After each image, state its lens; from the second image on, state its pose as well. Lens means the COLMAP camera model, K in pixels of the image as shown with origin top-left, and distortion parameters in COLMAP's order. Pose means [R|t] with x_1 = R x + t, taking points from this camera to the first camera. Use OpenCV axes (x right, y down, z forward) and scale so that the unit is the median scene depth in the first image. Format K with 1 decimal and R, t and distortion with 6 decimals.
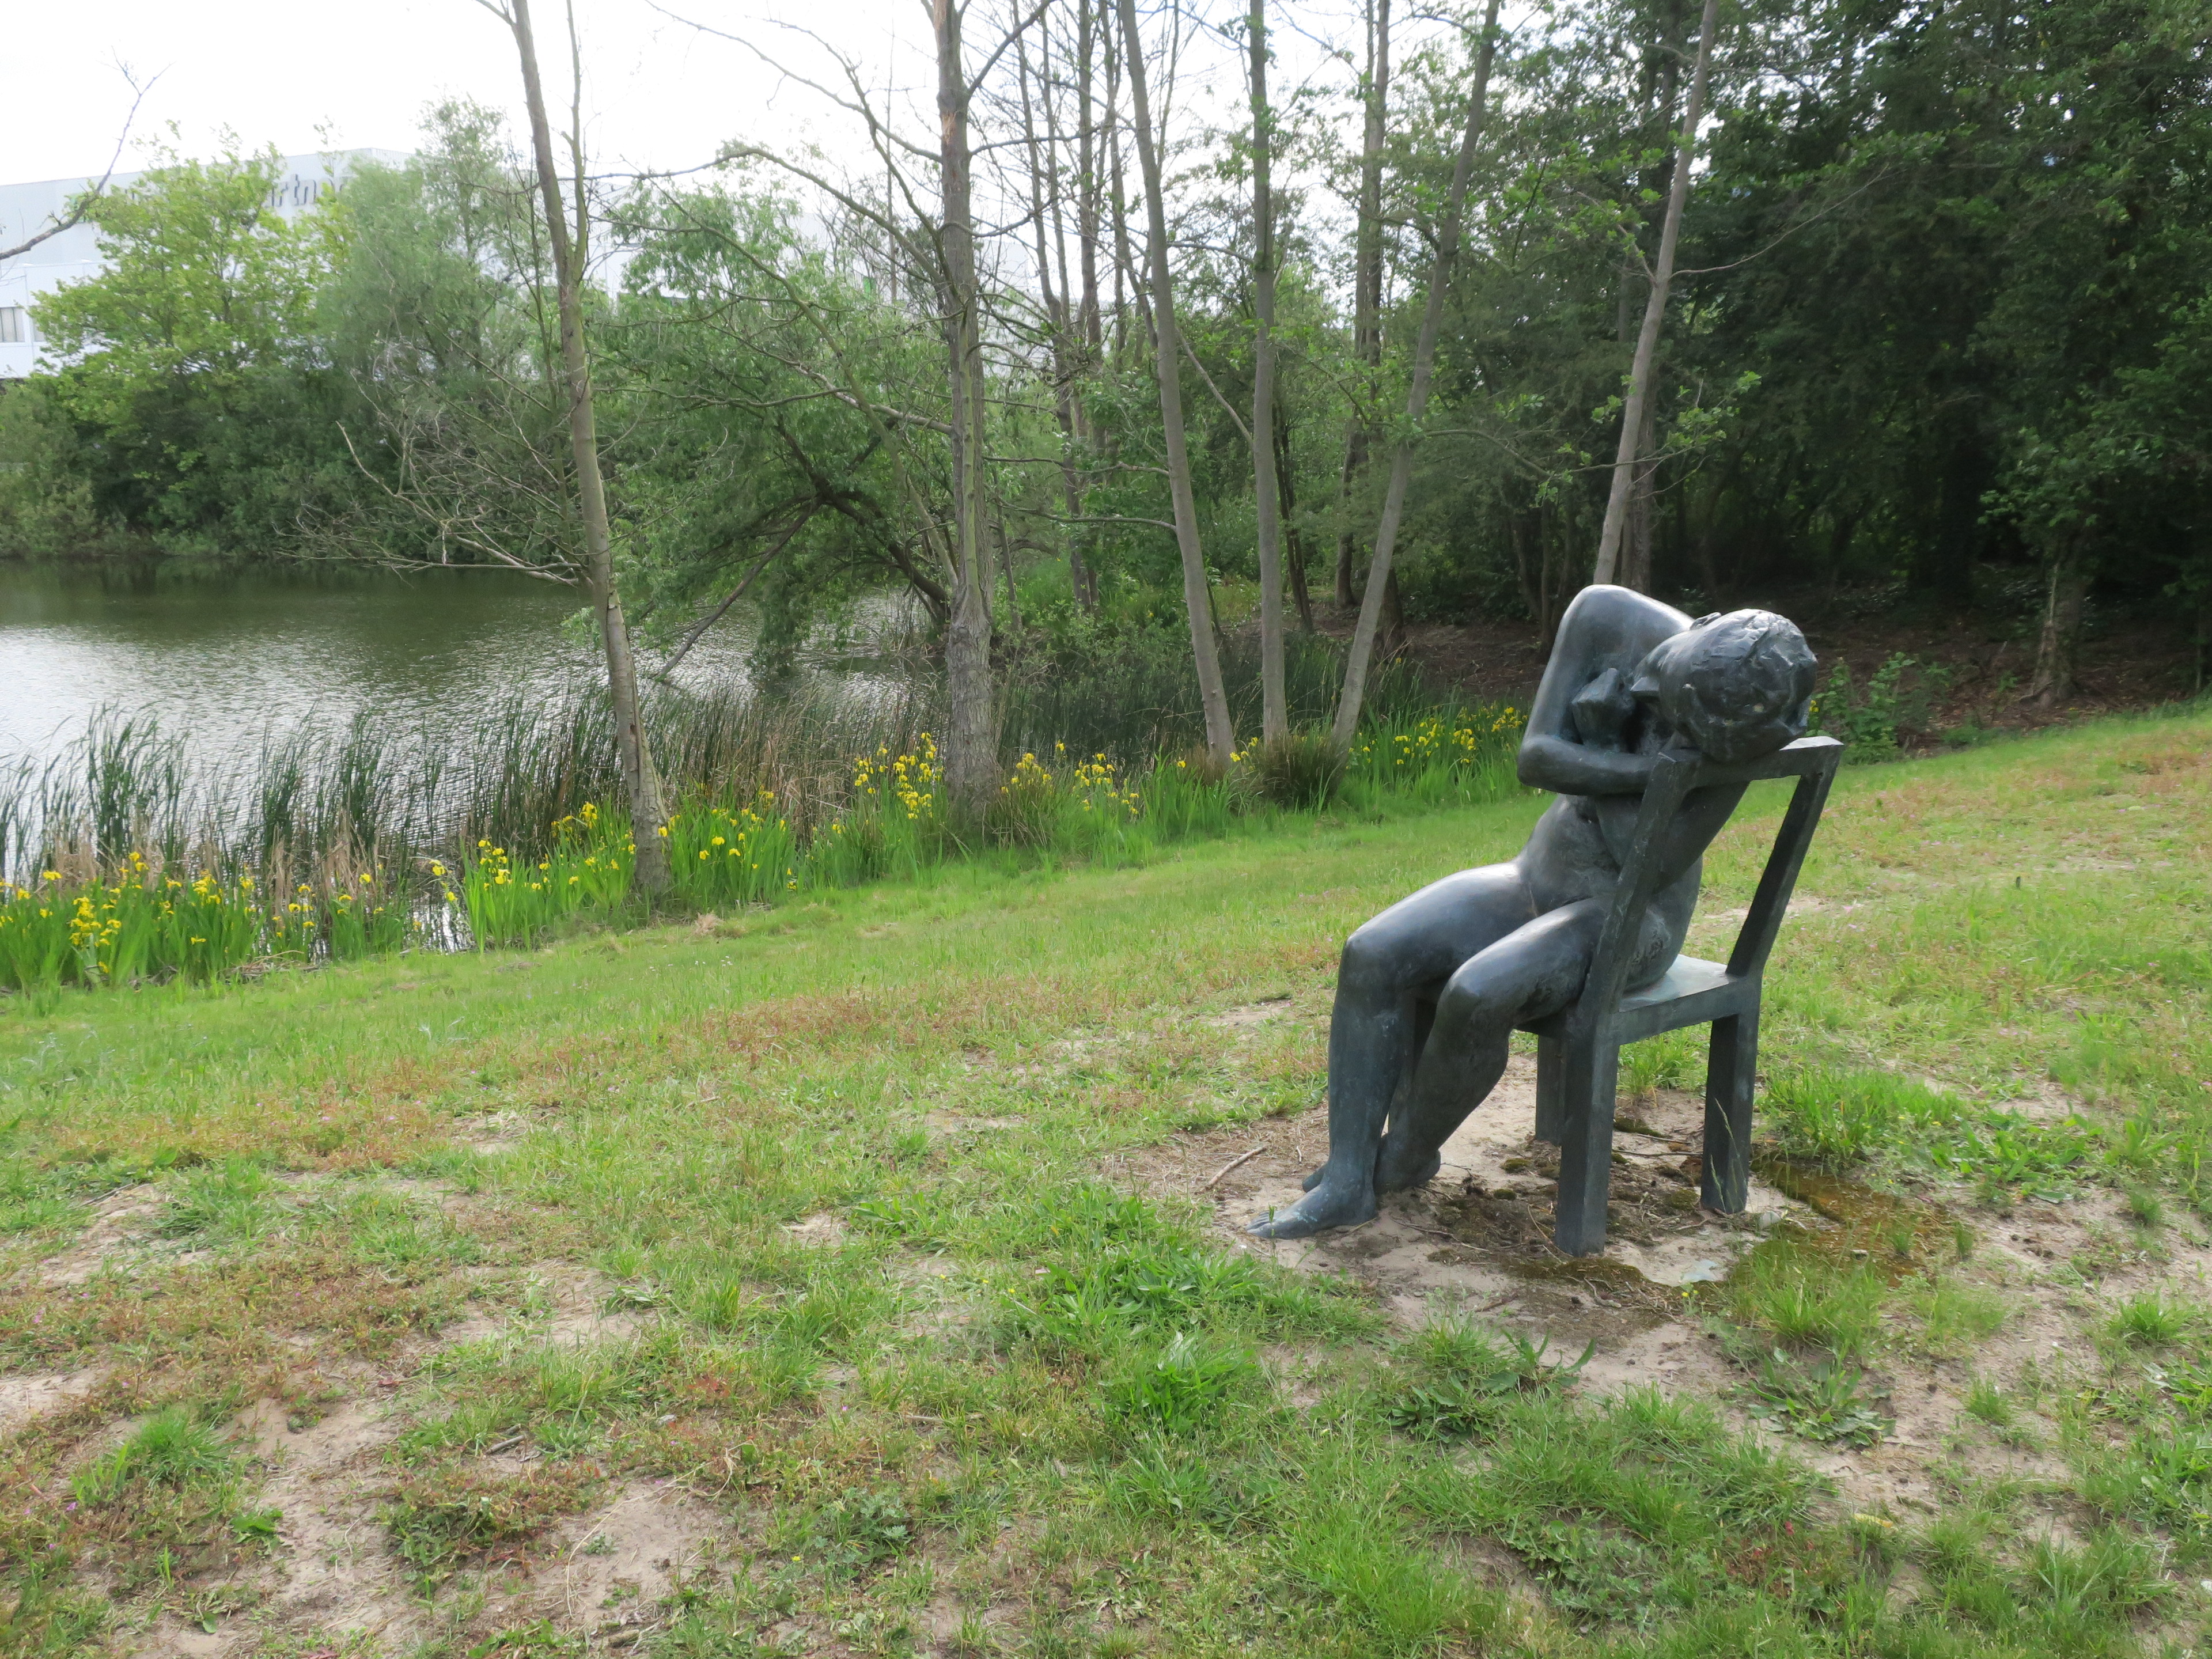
lens RADIAL K [[1735.7, 0, 1154.7], [0, 1735.7, 827.3], [0, 0, 1]] dist [0.001541, 0.000335]
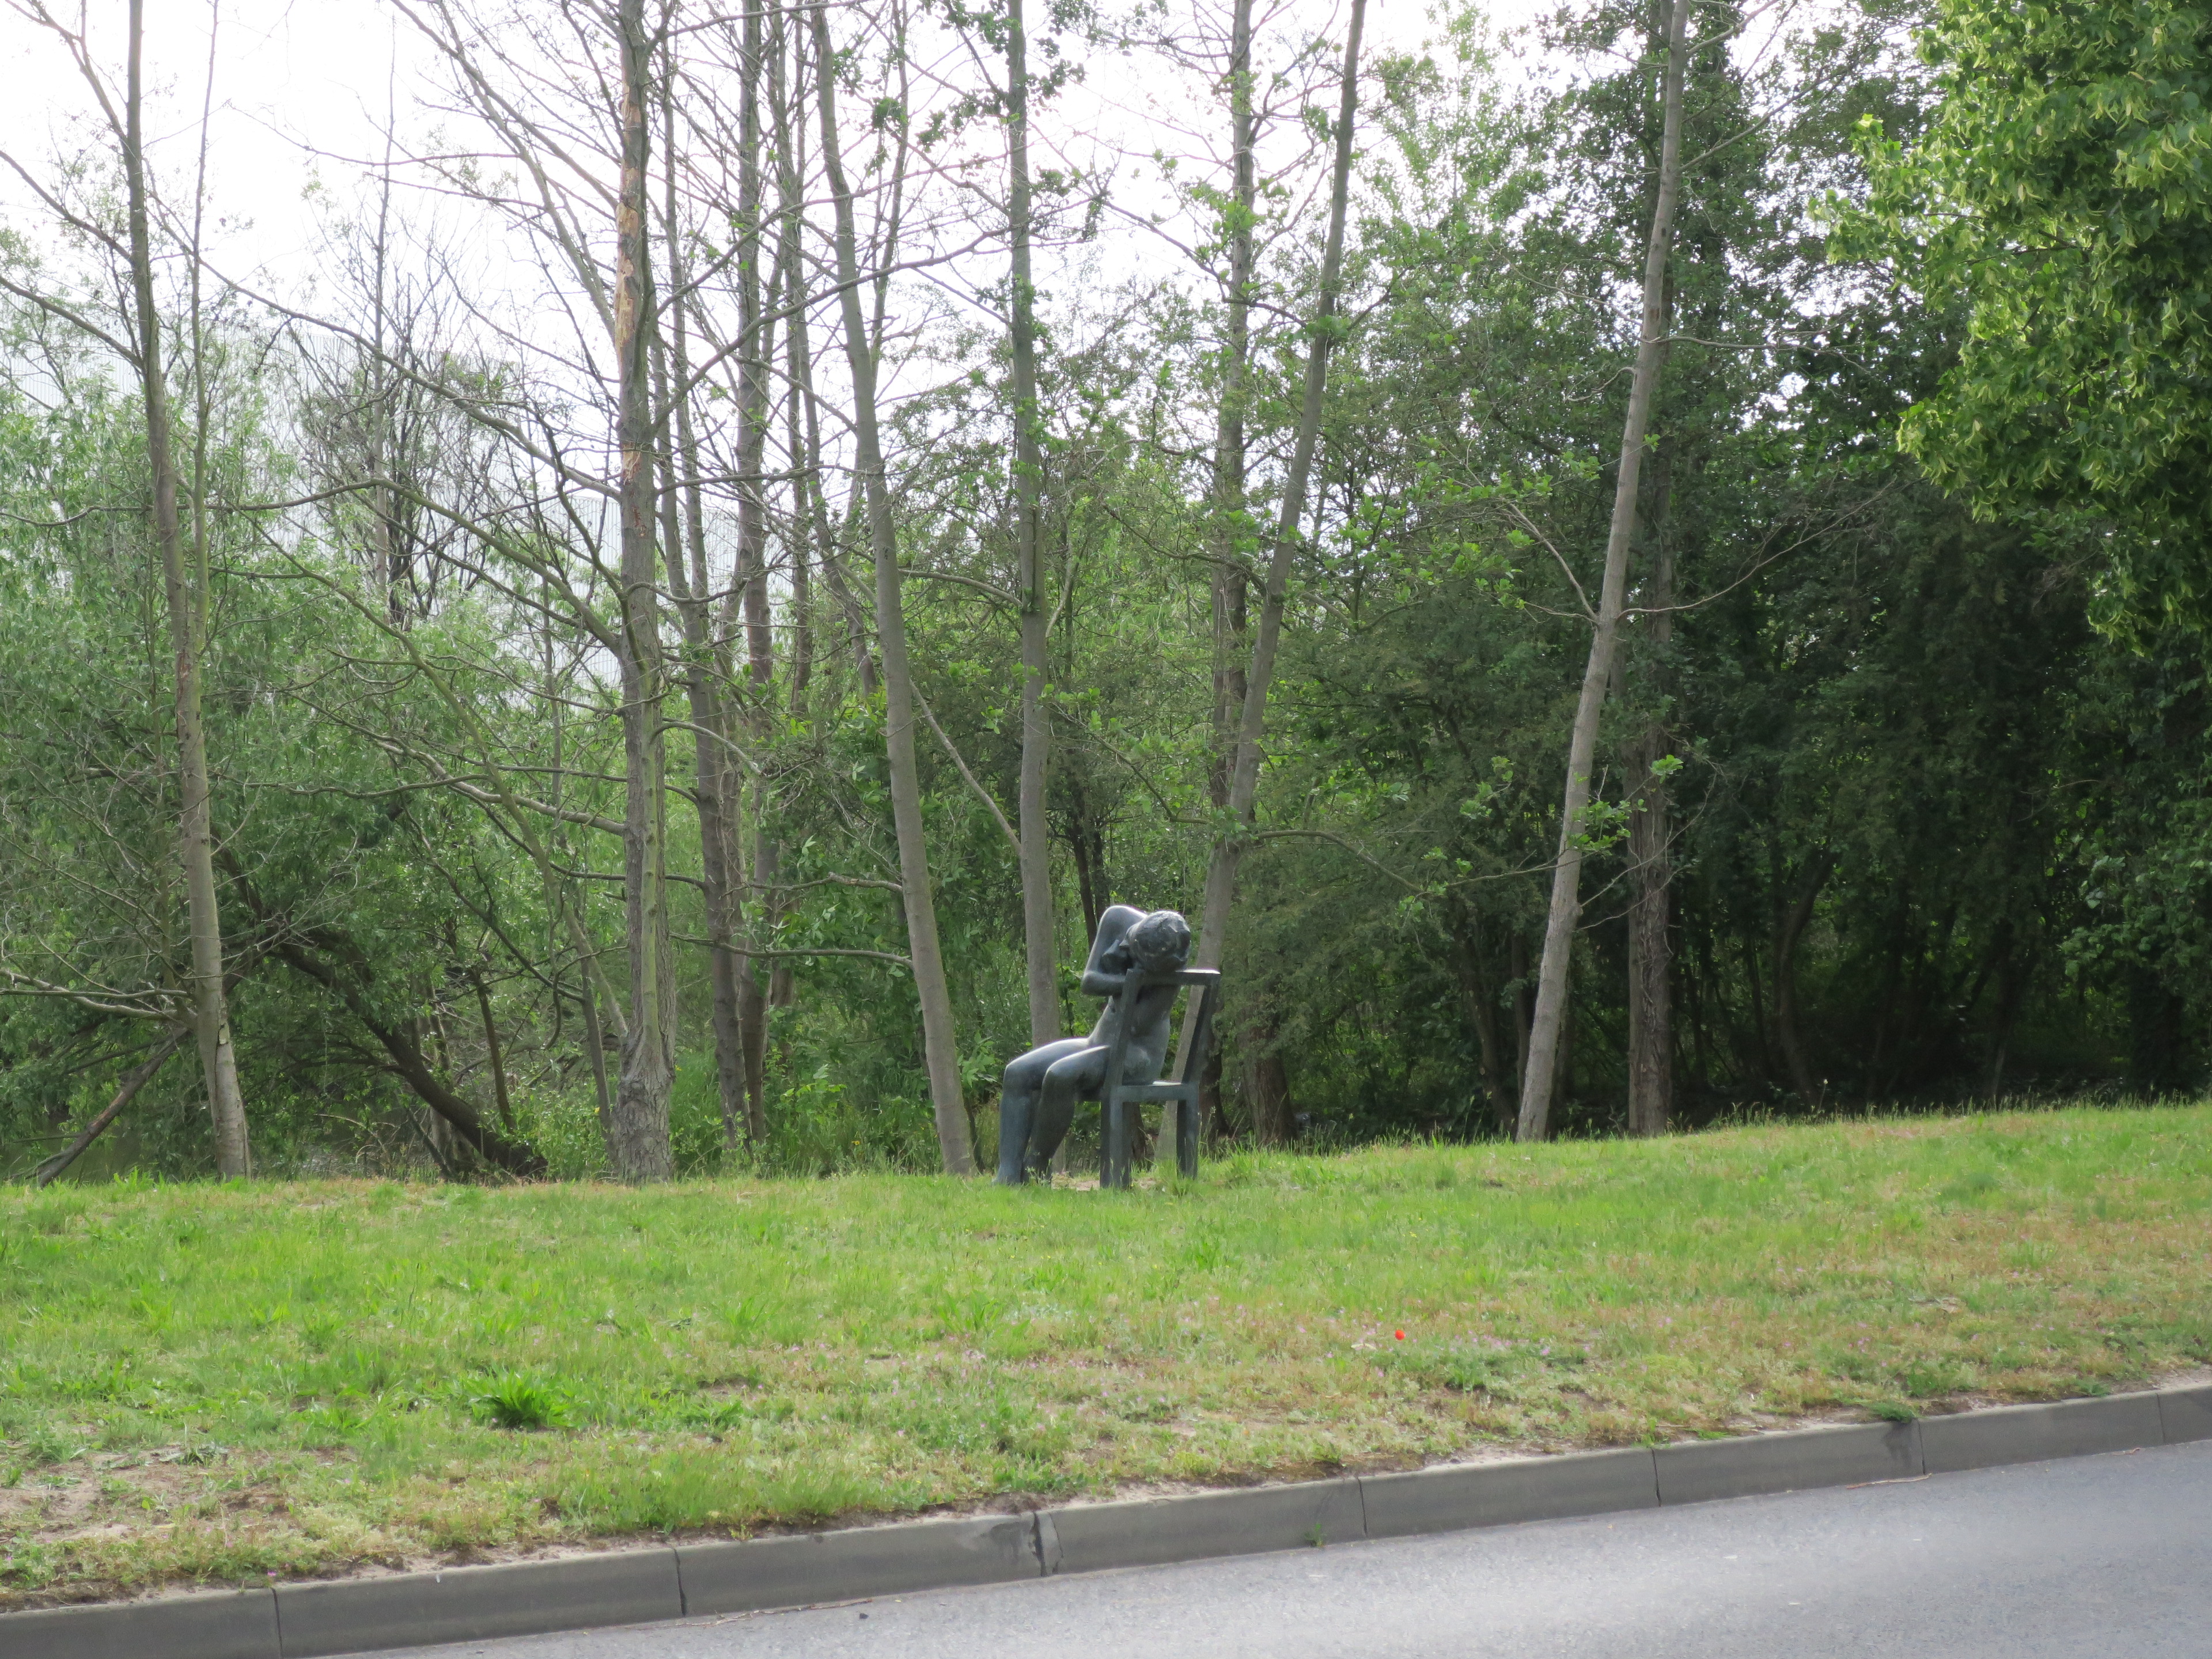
lens RADIAL K [[6033.9, 0, 1106.0], [0, 6033.9, 829.5], [0, 0, 1]] dist [0.214831, -2.912838]
pose [[0.998811, 0.000439, 0.048755, -0.031354], [0.010279, 0.975591, -0.219353, 0.335778], [-0.047661, 0.219593, 0.974427, -1.507351]]
